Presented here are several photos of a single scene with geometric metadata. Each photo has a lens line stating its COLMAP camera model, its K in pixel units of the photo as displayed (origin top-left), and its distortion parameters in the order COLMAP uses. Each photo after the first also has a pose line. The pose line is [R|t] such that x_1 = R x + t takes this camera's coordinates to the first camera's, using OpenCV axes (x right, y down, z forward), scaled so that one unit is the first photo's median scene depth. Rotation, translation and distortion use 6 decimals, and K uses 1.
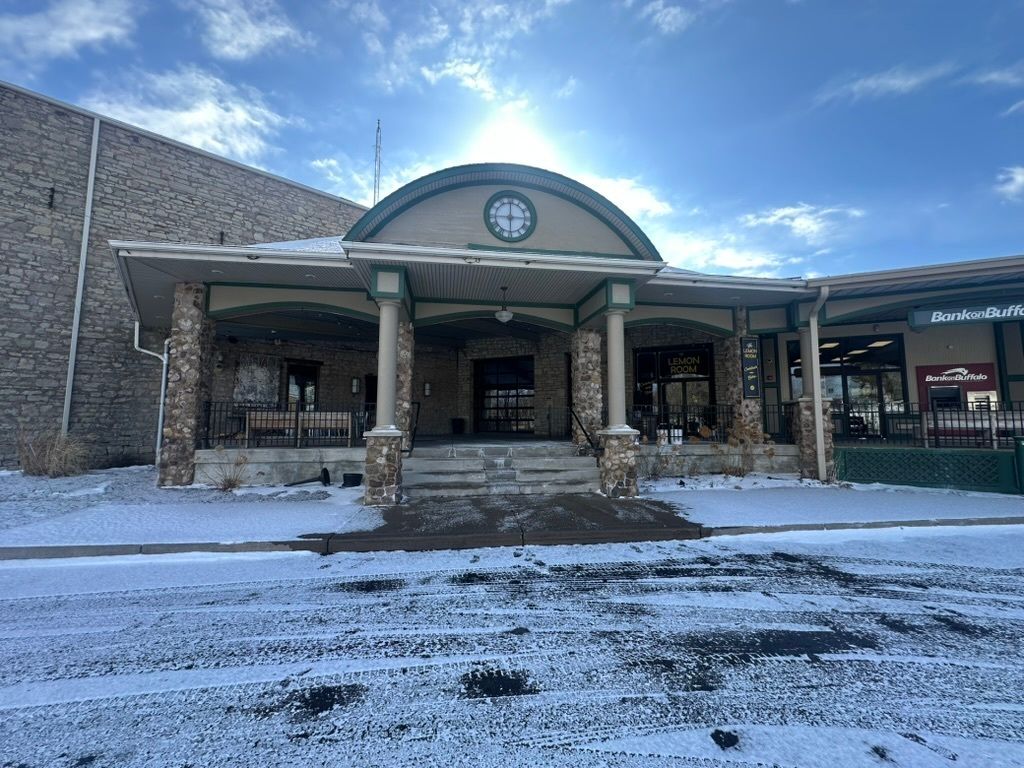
lens RADIAL K [[407.2, 0, 511.5], [0, 407.2, 383.8], [0, 0, 1]] dist [-0.005057, 0.001000]
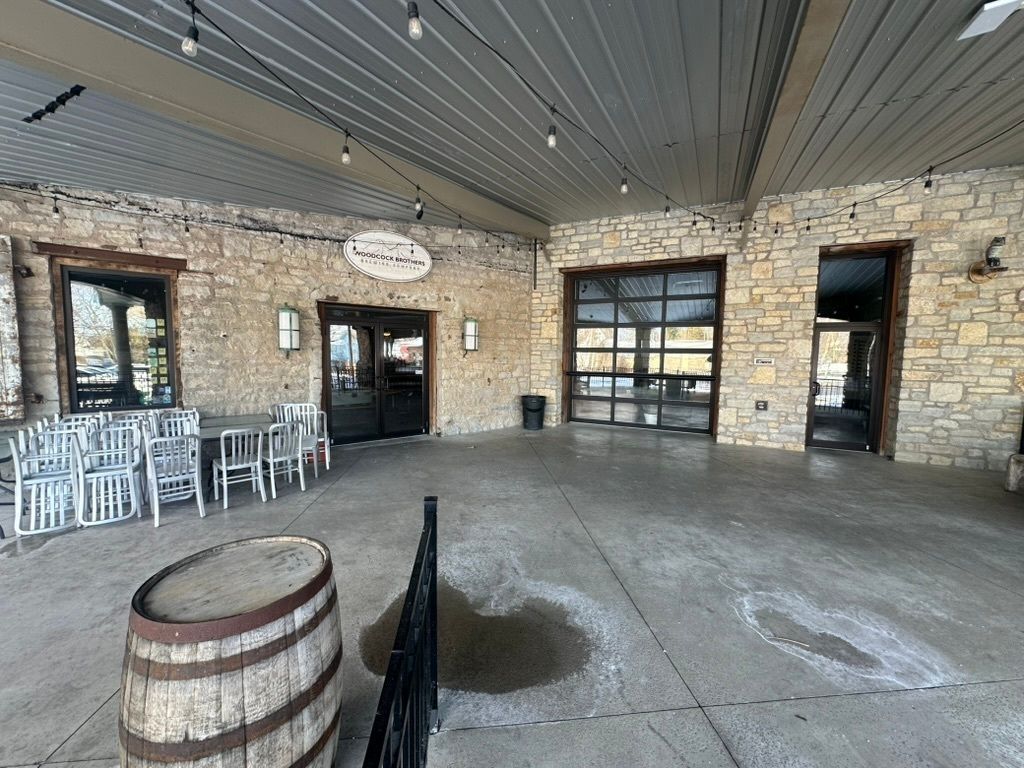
lens RADIAL K [[407.2, 0, 511.5], [0, 407.2, 383.8], [0, 0, 1]] dist [-0.005057, 0.001000]
pose [[0.998770, 0.016673, -0.046706, -0.142324], [-0.008425, 0.985146, 0.171511, -0.010772], [0.048872, -0.170907, 0.984074, 0.563044]]
